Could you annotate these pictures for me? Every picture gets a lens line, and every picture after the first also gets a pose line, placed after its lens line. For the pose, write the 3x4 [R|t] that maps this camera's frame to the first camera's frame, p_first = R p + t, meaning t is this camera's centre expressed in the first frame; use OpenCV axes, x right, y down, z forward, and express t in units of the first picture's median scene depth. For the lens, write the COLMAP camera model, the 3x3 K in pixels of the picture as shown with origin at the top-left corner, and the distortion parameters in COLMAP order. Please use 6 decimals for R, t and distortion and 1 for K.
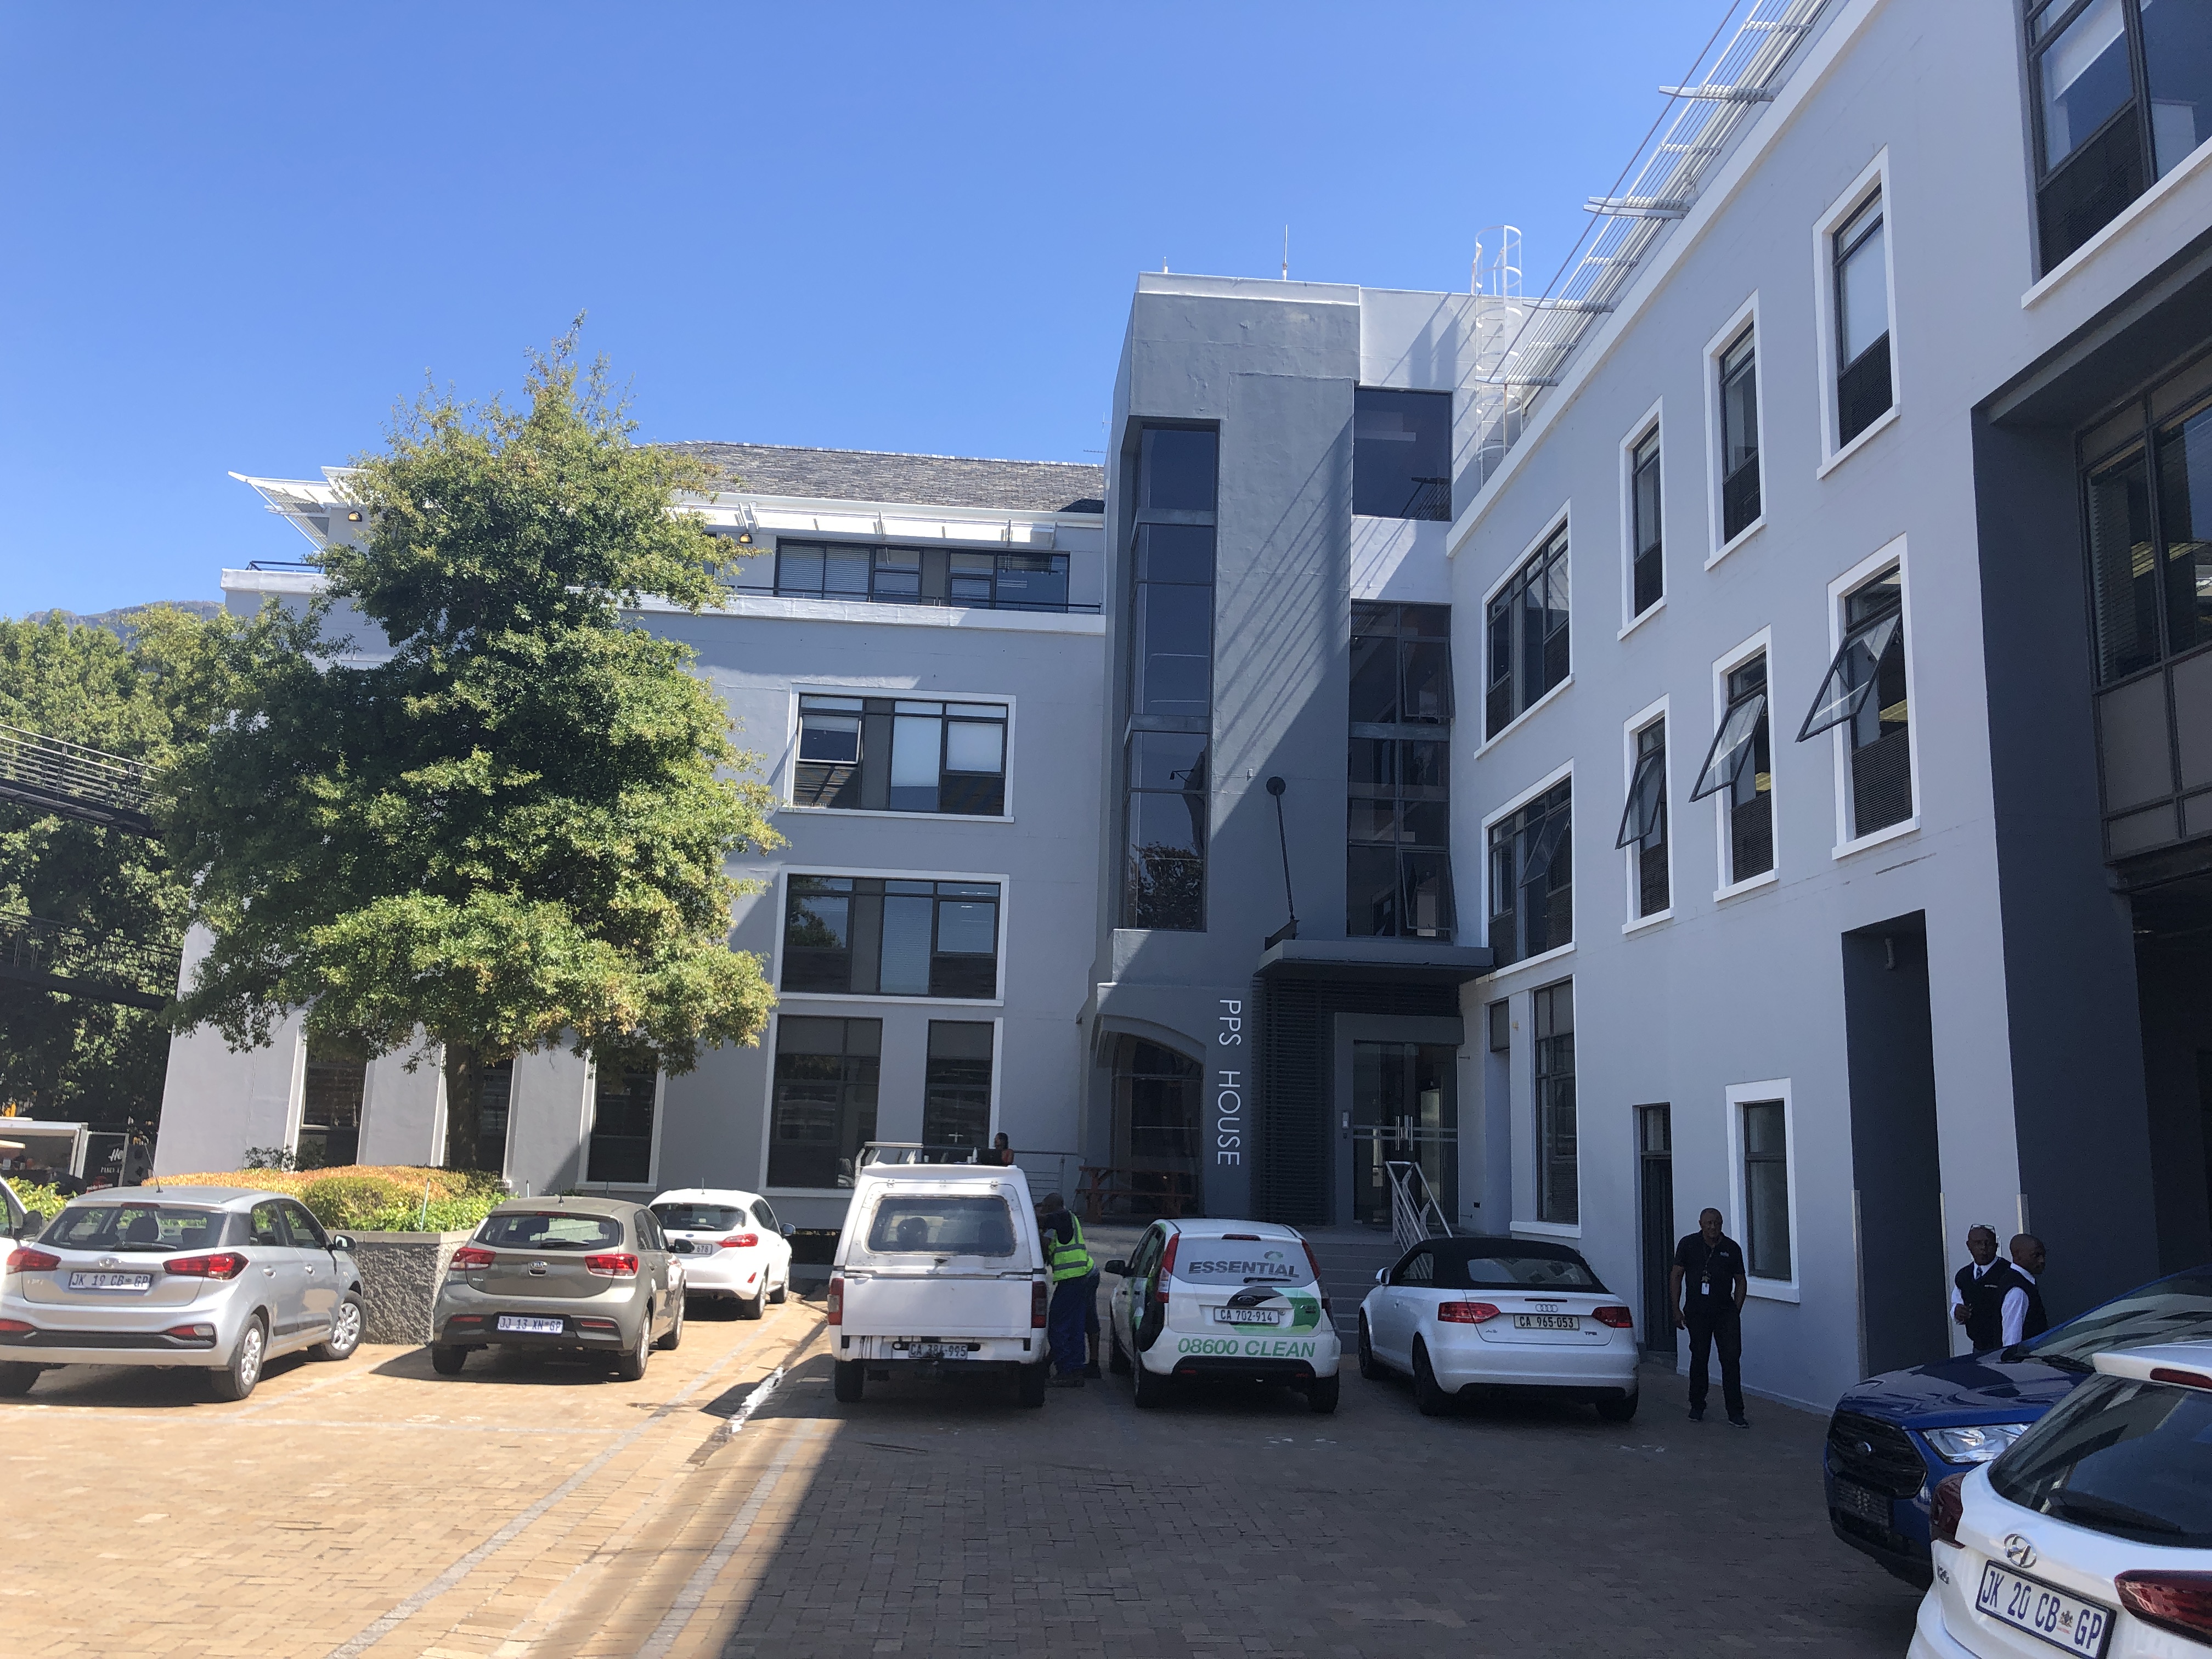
lens RADIAL K [[1807.6, 0, 1096.9], [0, 1807.6, 836.6], [0, 0, 1]] dist [0.025363, -0.022647]
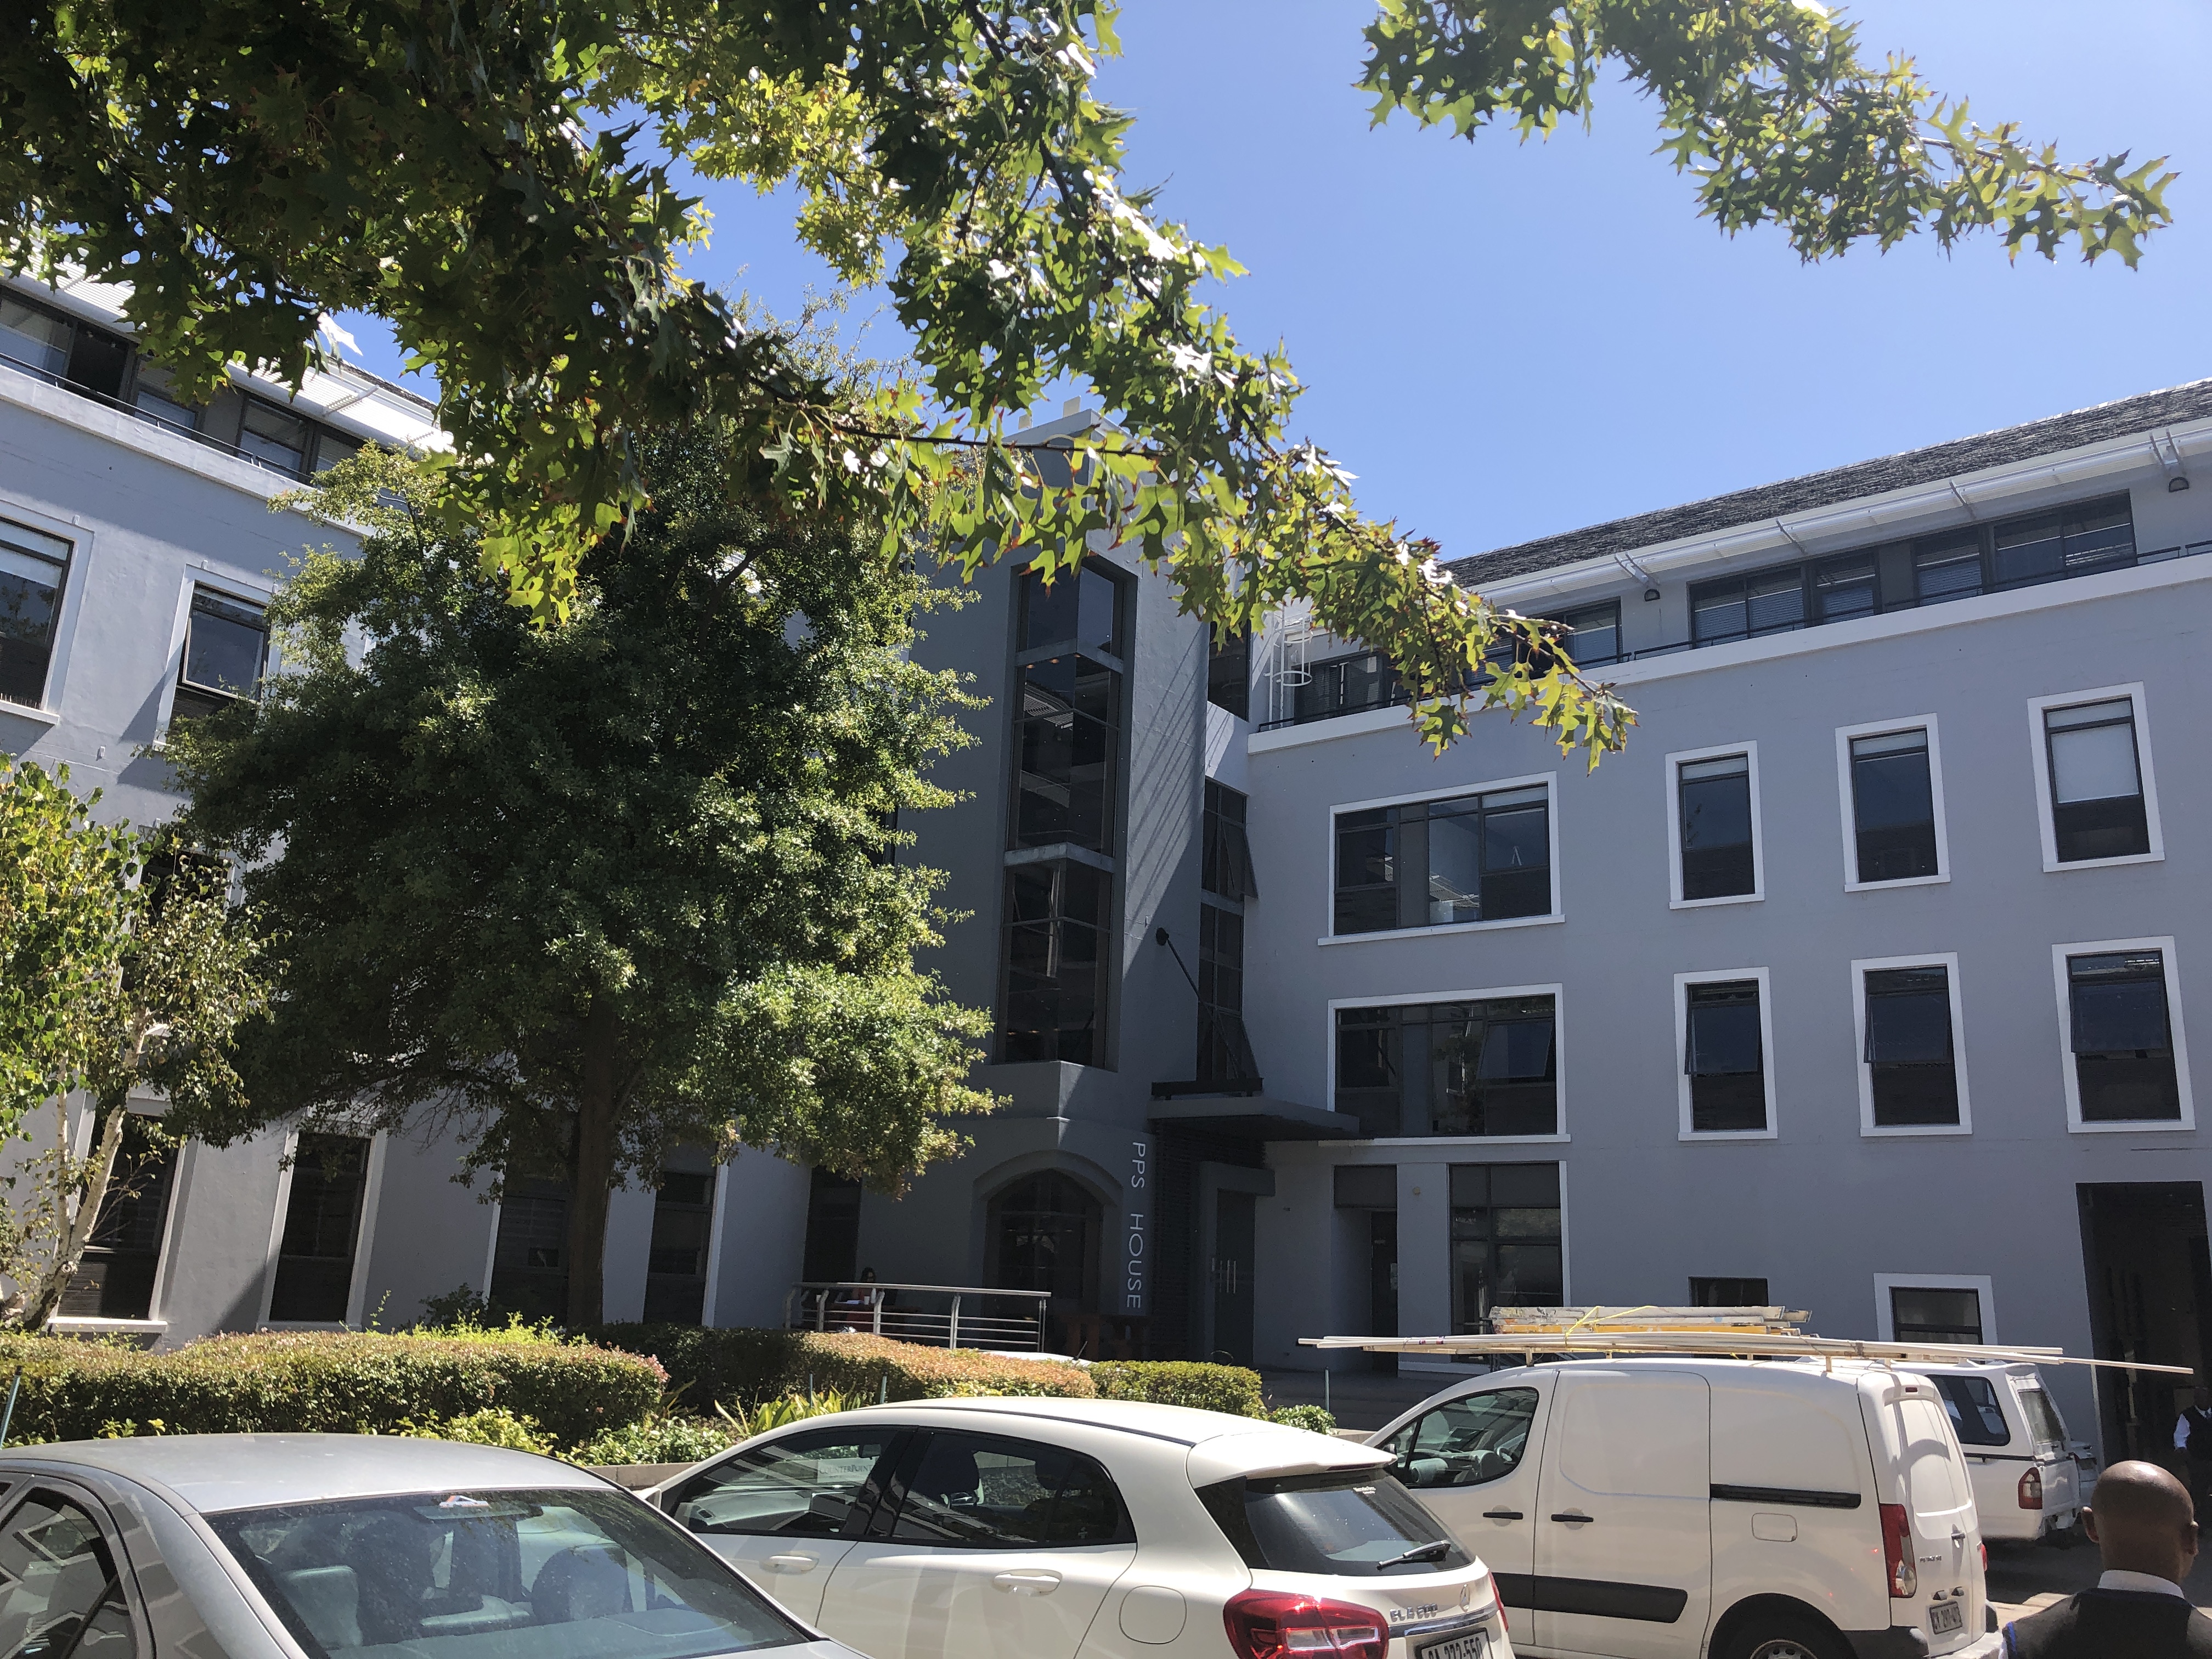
lens RADIAL K [[1807.6, 0, 1114.3], [0, 1807.6, 823.7], [0, 0, 1]] dist [0.025363, -0.022647]
pose [[0.652799, 0.204329, 0.729454, -0.993547], [-0.150933, 0.978712, -0.139076, 0.082334], [-0.742342, -0.019310, 0.669742, 0.469065]]
